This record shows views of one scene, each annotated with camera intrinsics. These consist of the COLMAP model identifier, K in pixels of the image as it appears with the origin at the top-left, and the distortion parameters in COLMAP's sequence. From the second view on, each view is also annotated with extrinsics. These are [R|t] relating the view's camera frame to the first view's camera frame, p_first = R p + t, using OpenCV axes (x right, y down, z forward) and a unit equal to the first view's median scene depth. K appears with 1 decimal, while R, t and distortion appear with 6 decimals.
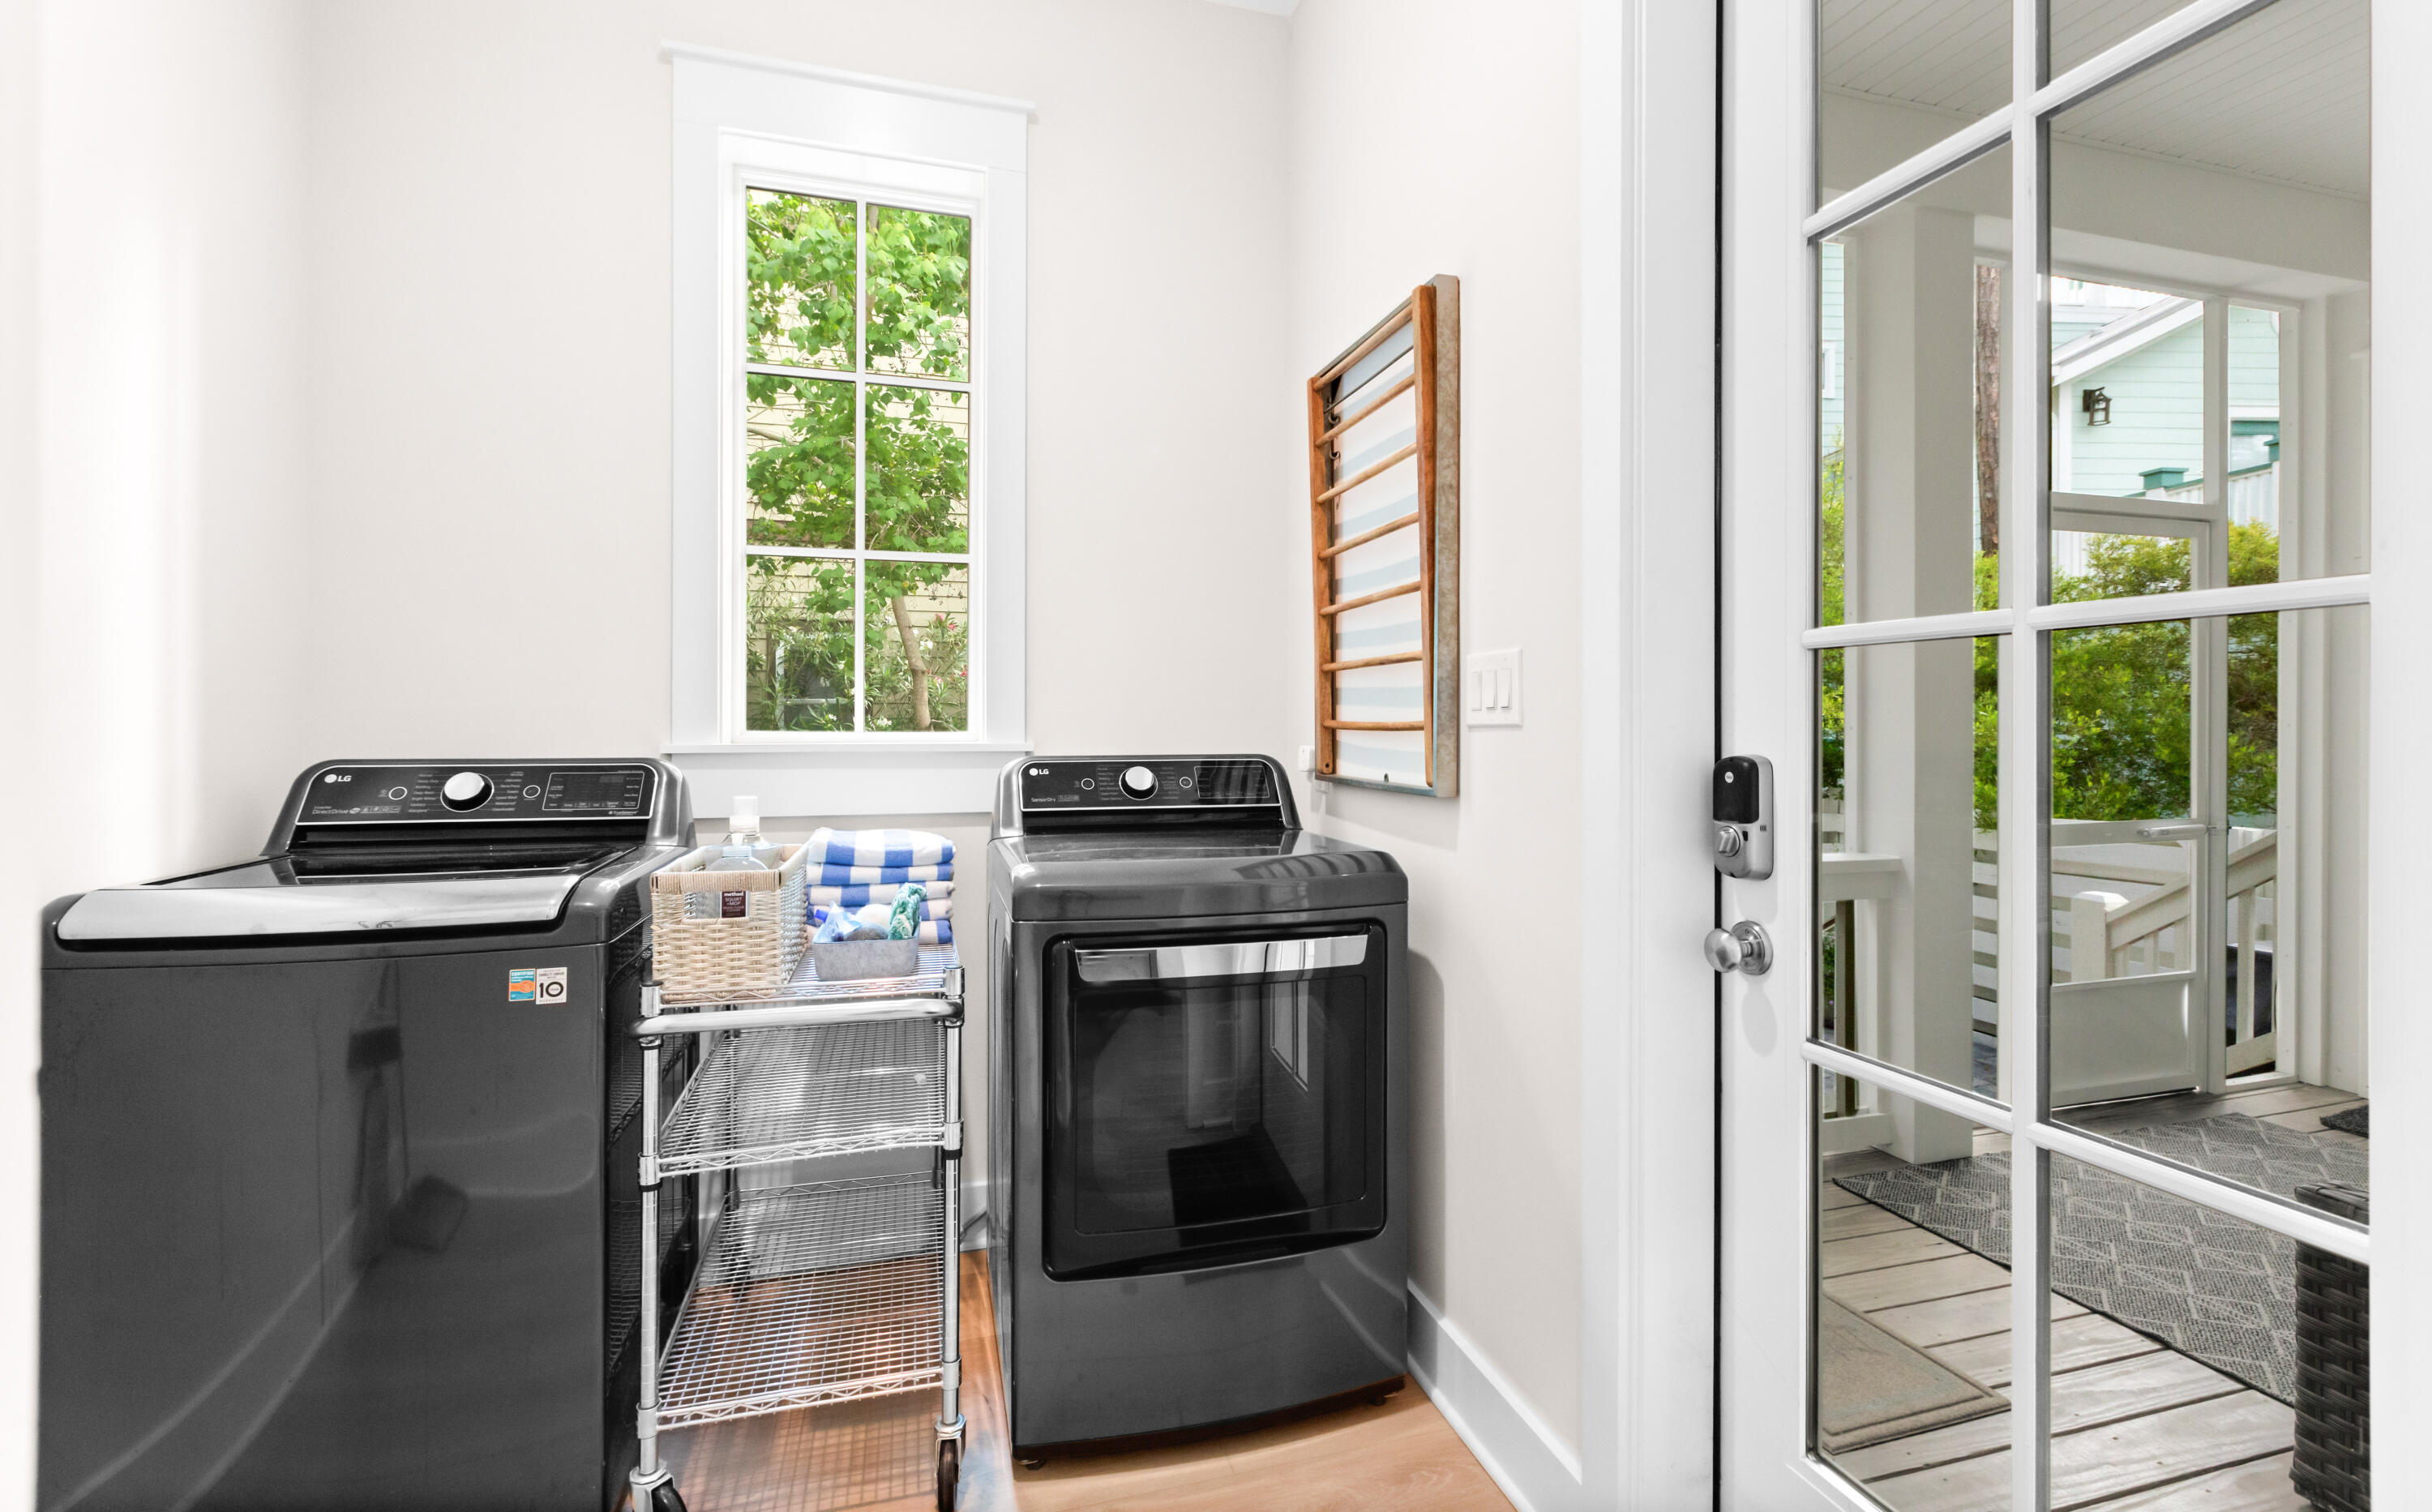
lens RADIAL K [[1084.1, 0, 1219.1], [0, 1084.1, 735.4], [0, 0, 1]] dist [0.000094, -0.000078]
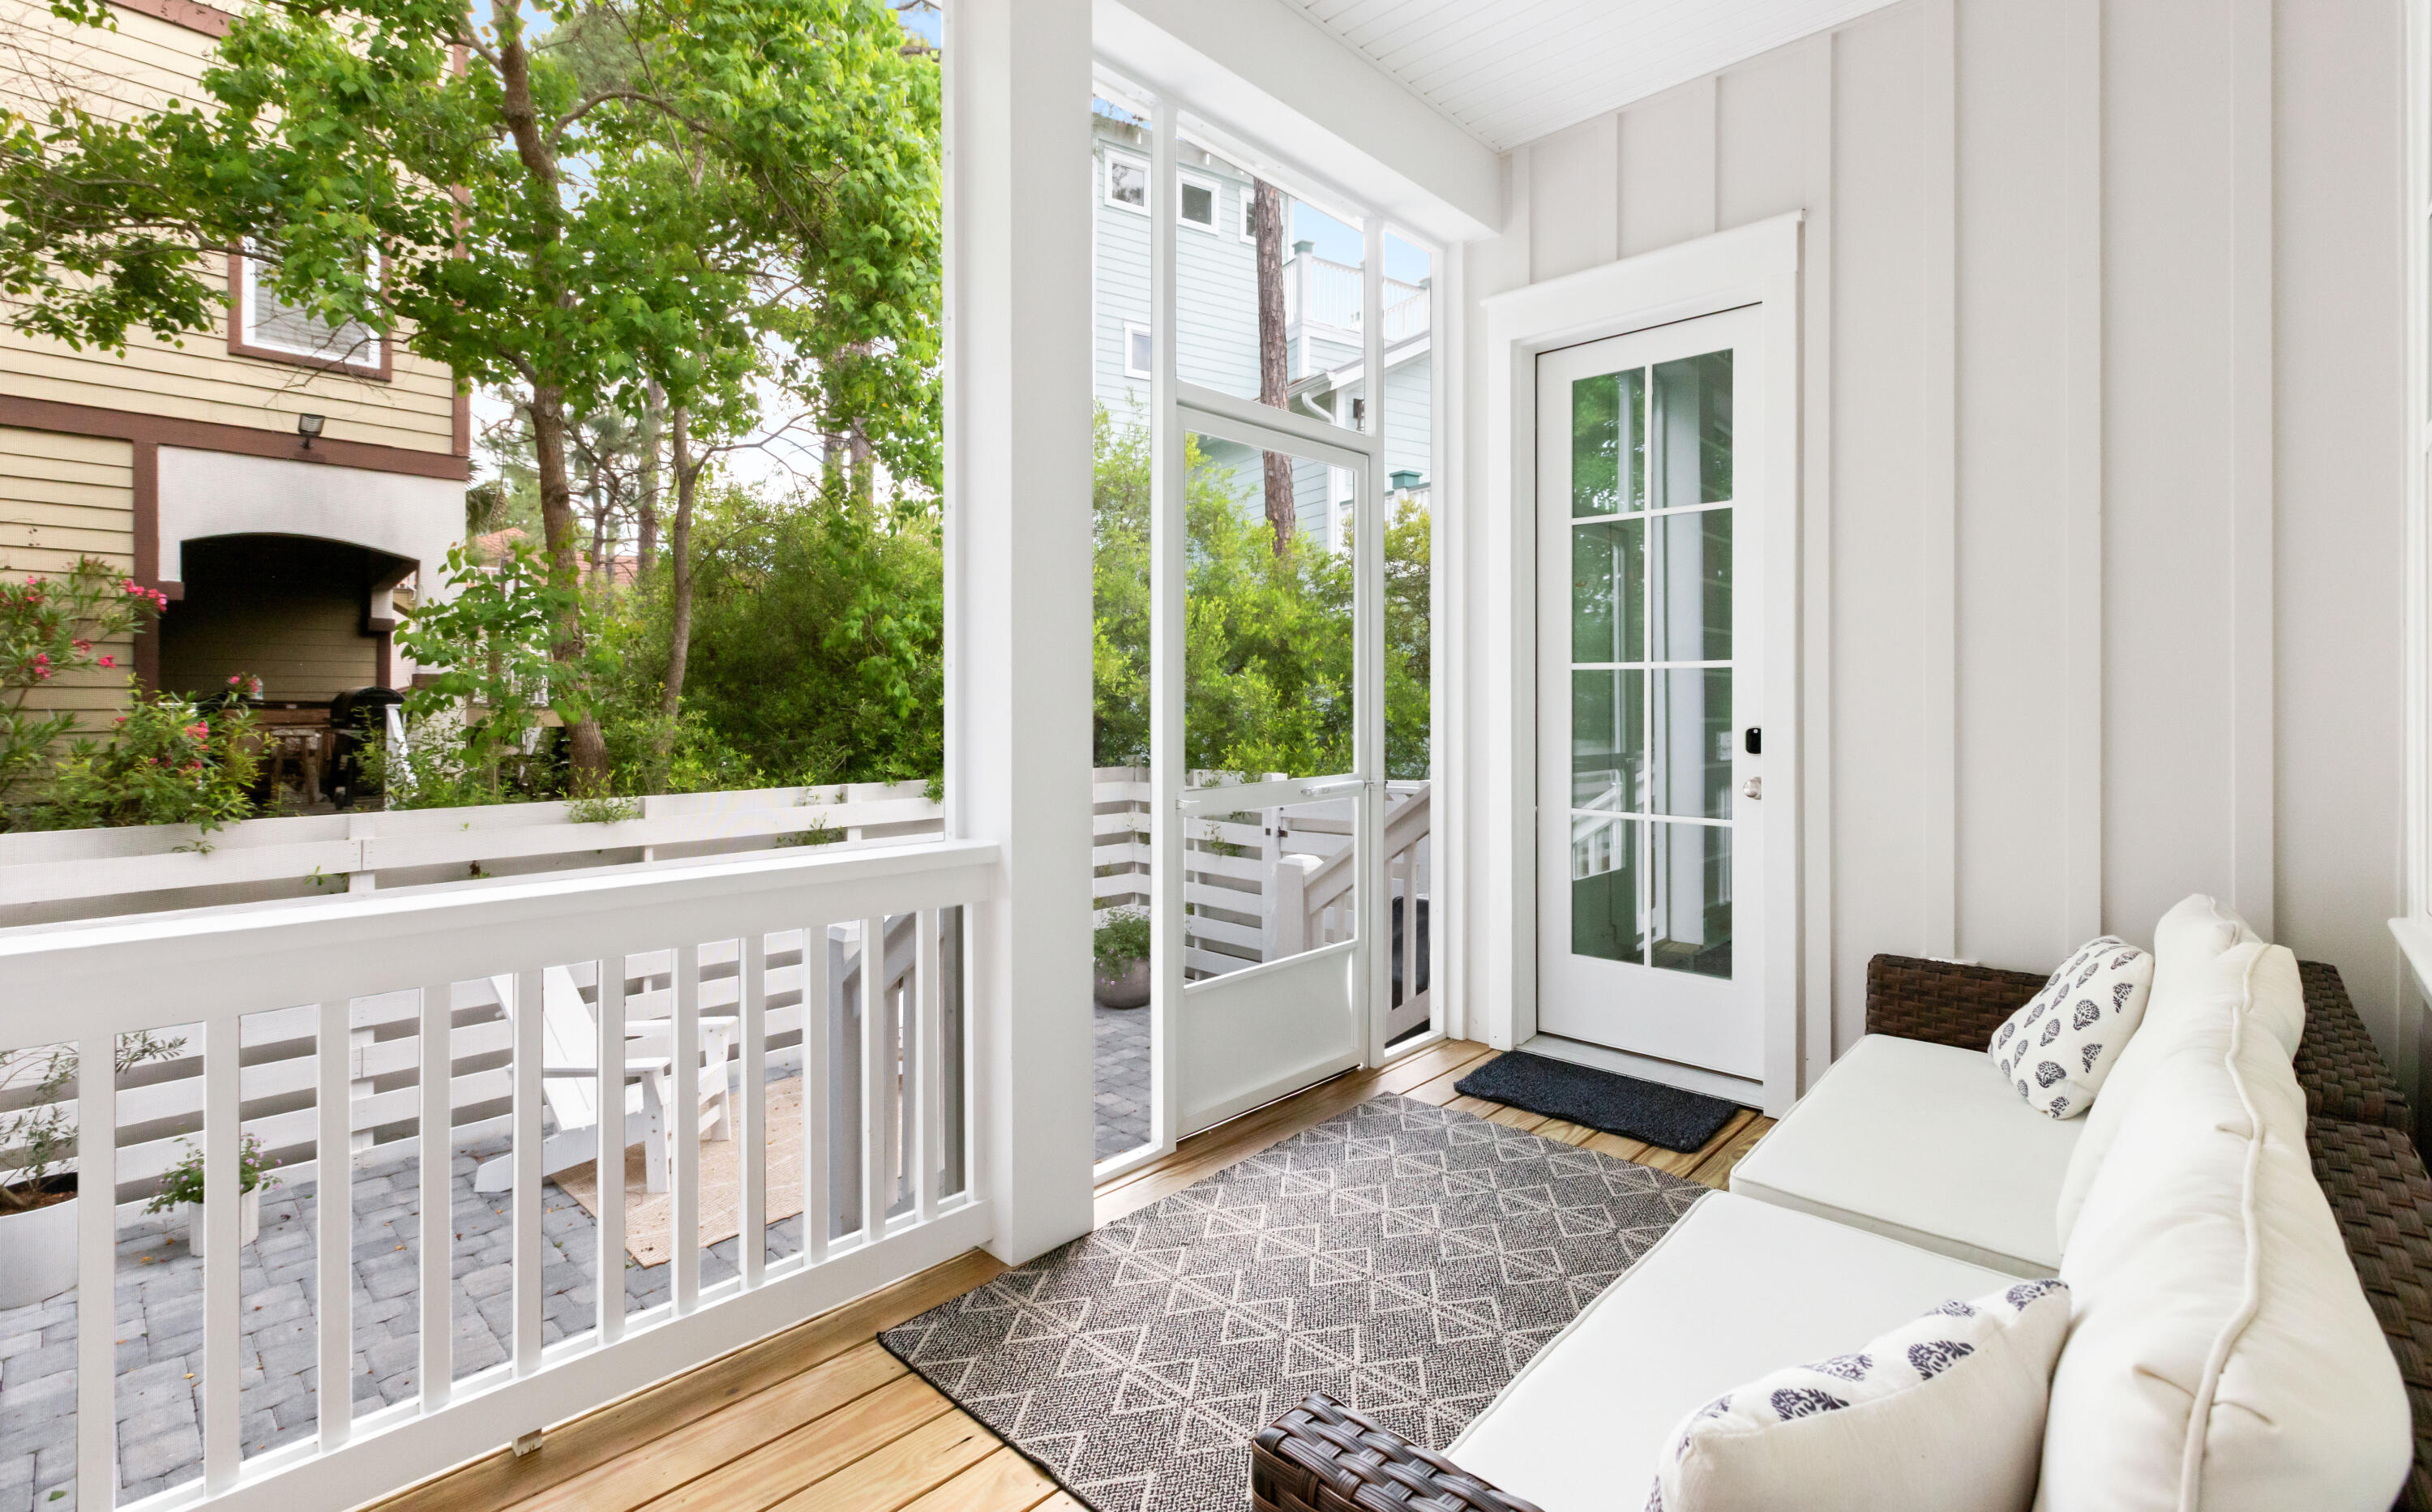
lens RADIAL K [[1073.2, 0, 1220.3], [0, 1073.2, 714.4], [0, 0, 1]] dist [-0.000692, -0.000474]
pose [[0.870471, -0.007439, 0.492163, 0.348175], [0.006133, 0.999972, 0.004266, 0.020811], [-0.492181, -0.000695, 0.870492, 0.260051]]
